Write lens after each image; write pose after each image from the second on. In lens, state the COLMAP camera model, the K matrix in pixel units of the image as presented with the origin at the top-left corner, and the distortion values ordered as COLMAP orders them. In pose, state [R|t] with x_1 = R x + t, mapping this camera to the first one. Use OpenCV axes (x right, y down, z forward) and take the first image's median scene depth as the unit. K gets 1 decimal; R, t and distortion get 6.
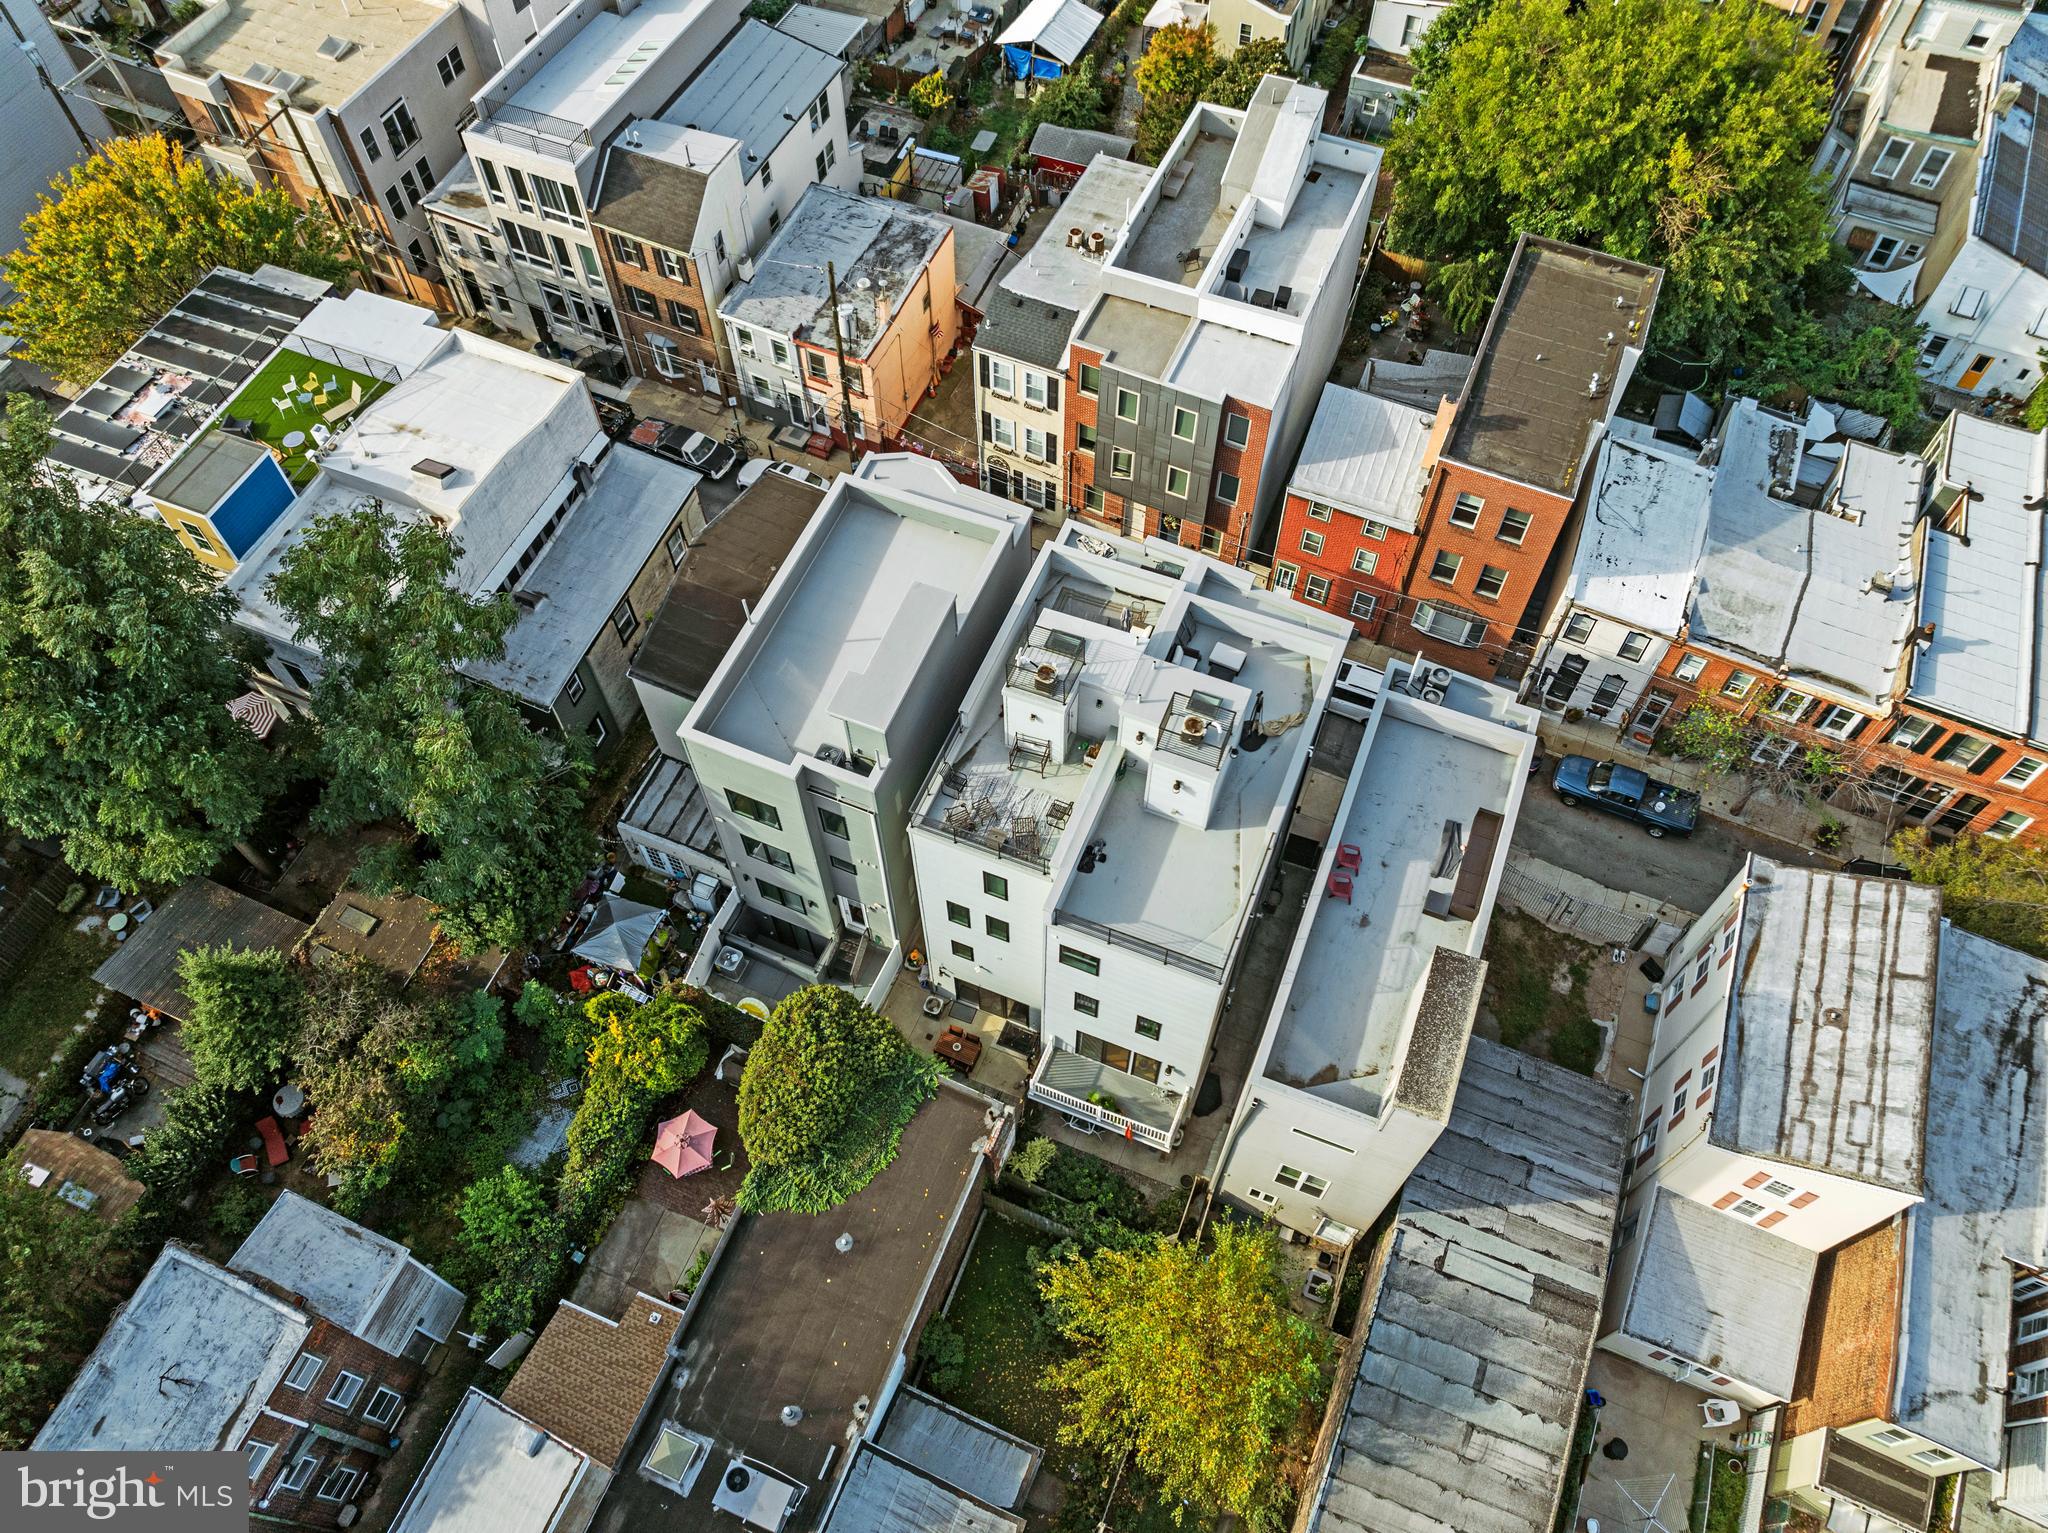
lens RADIAL K [[1446.5, 0, 1027.4], [0, 1446.5, 766.5], [0, 0, 1]] dist [-0.059640, 0.022437]
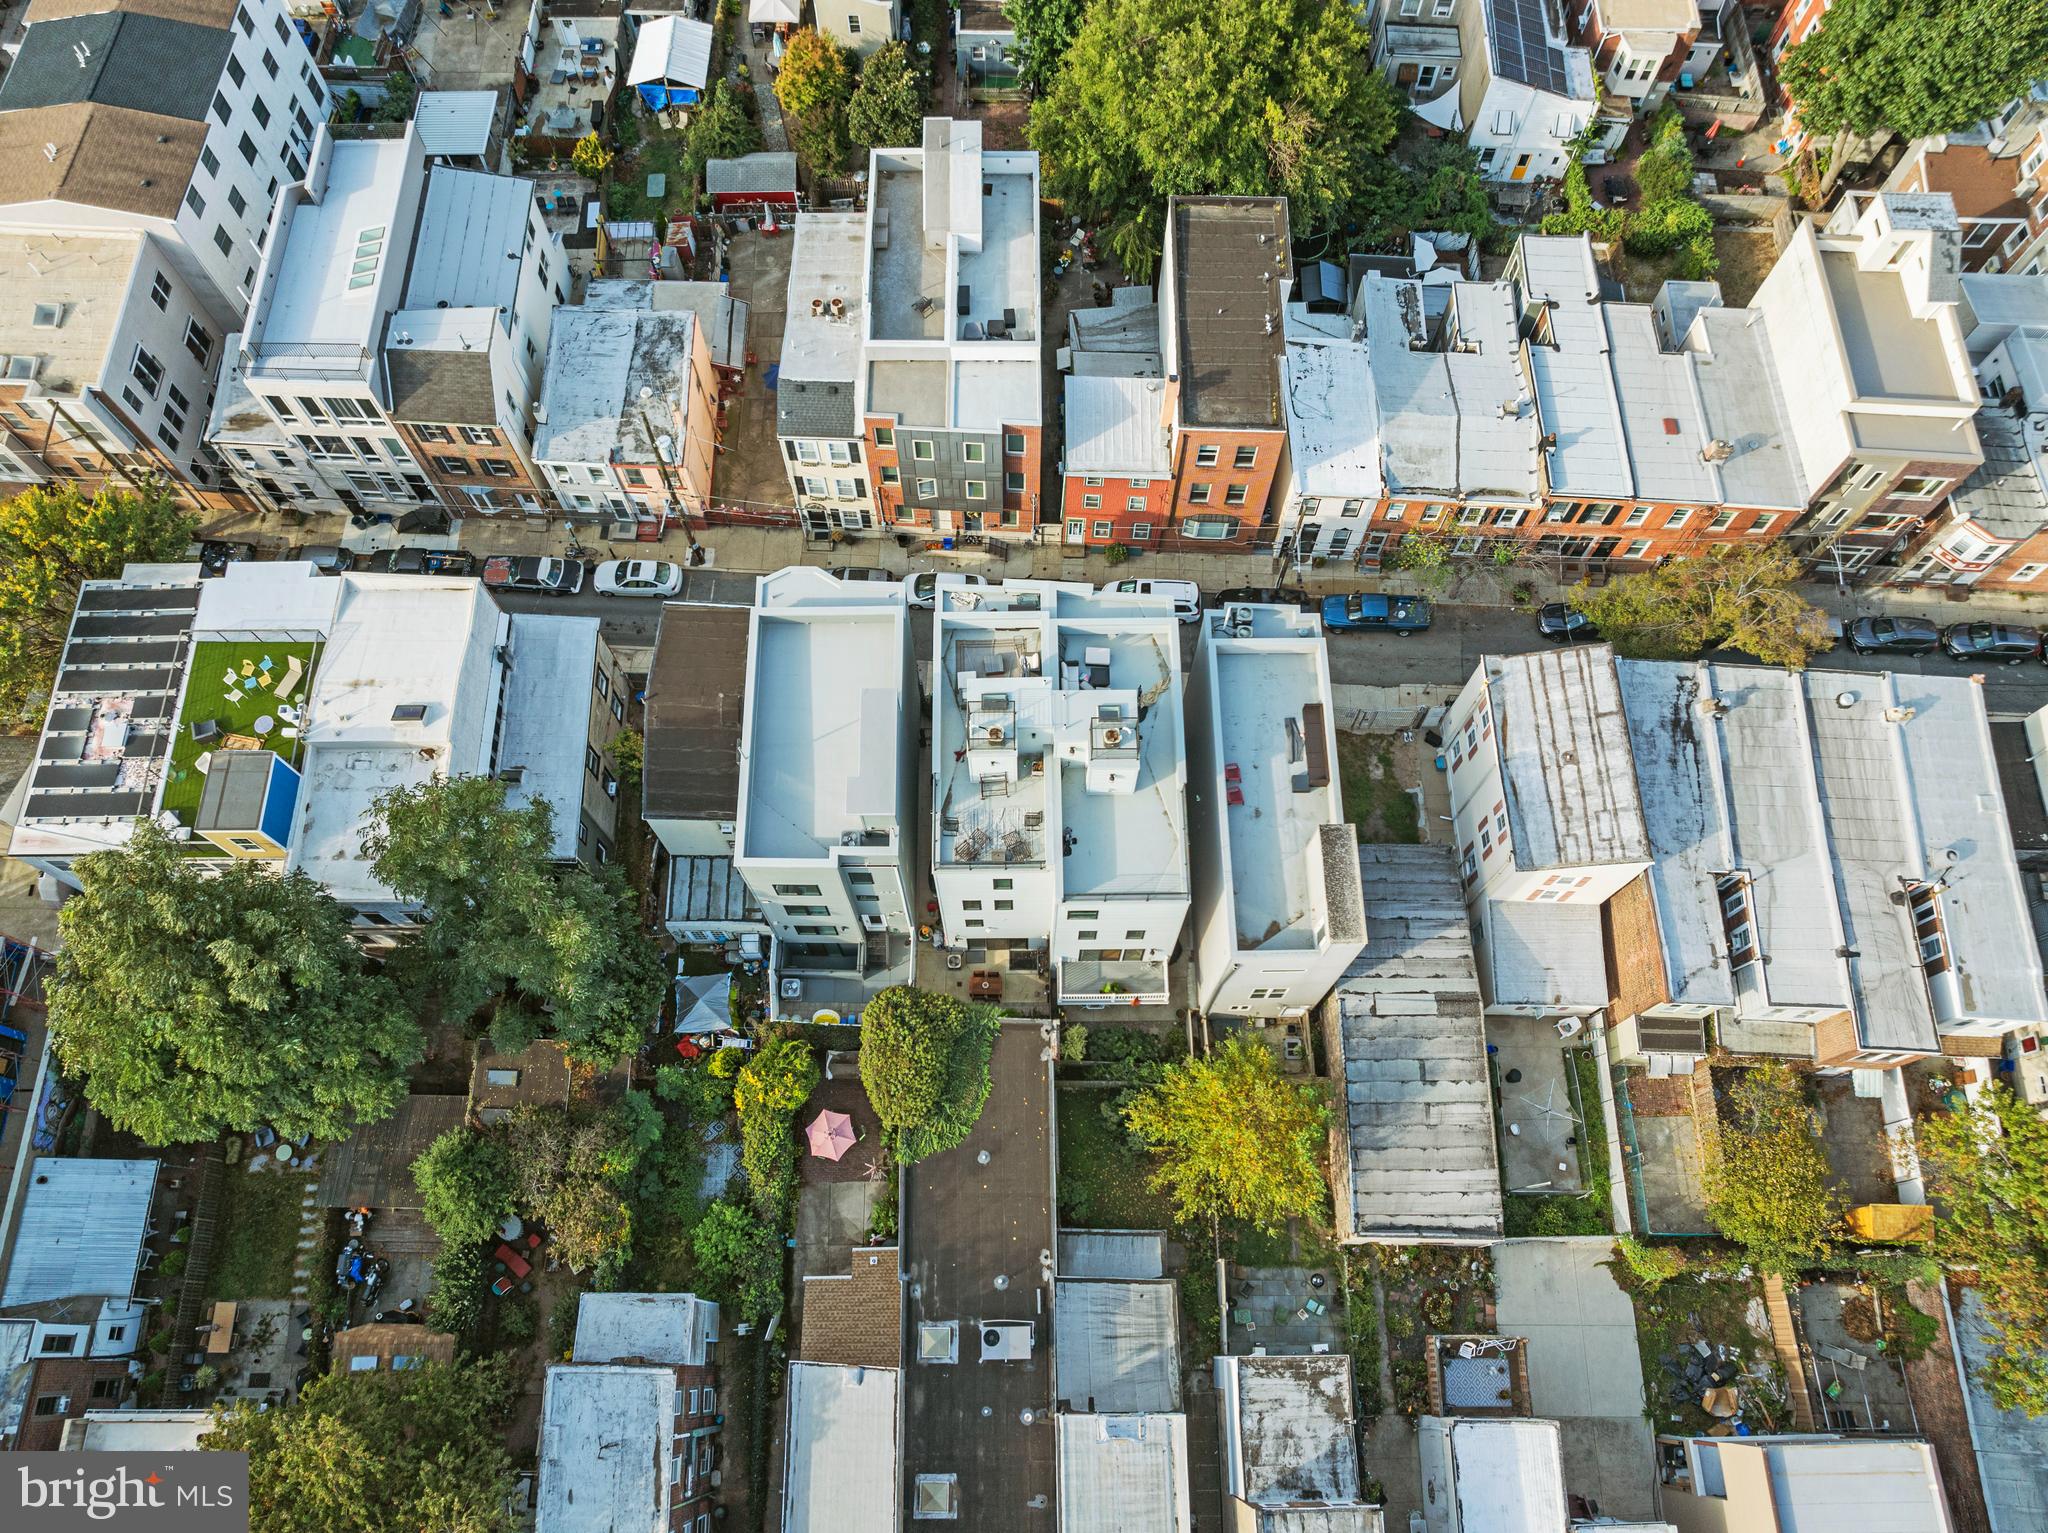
lens RADIAL K [[1446.5, 0, 1029.5], [0, 1446.5, 769.2], [0, 0, 1]] dist [-0.059640, 0.022437]
pose [[0.922041, -0.356266, 0.151375, -0.135982], [0.324219, 0.924423, 0.200810, -0.230791], [-0.211476, -0.136076, 0.967864, -0.249013]]
